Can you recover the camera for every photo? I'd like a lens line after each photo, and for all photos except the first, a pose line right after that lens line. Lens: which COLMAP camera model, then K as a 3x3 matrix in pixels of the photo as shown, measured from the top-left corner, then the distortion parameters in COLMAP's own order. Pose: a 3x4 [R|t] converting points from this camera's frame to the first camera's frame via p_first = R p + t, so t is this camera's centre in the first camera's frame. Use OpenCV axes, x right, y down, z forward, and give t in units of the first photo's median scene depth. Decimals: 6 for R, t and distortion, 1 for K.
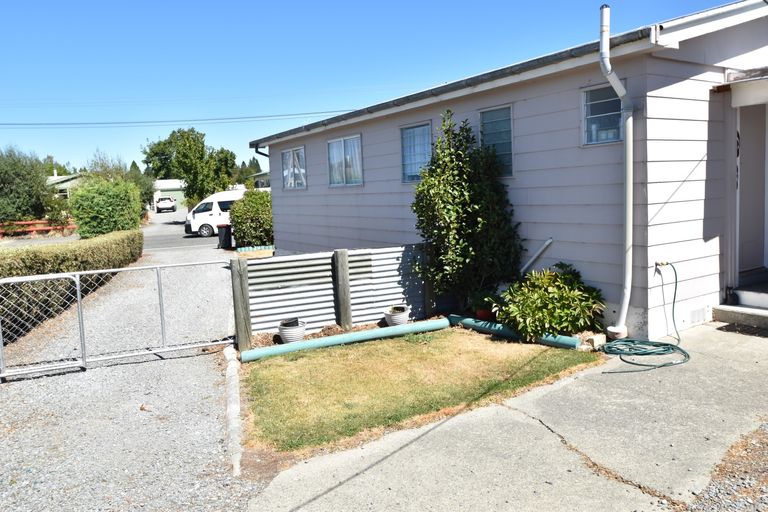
lens RADIAL K [[598.4, 0, 378.6], [0, 598.4, 256.9], [0, 0, 1]] dist [-0.050187, 0.007187]
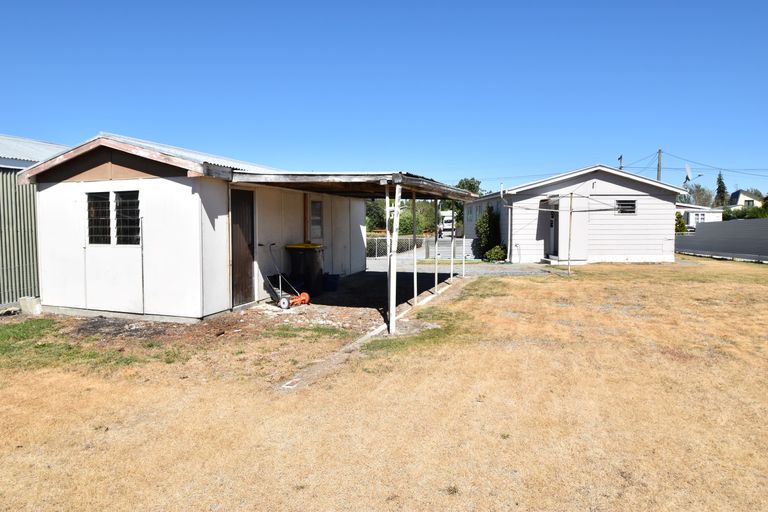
lens RADIAL K [[446.5, 0, 380.9], [0, 446.5, 252.2], [0, 0, 1]] dist [-0.025709, -0.002750]
pose [[0.856887, 0.074124, -0.510147, 1.165135], [-0.086504, 0.996251, -0.000544, 0.138808], [0.508194, 0.044596, 0.860087, -1.972205]]
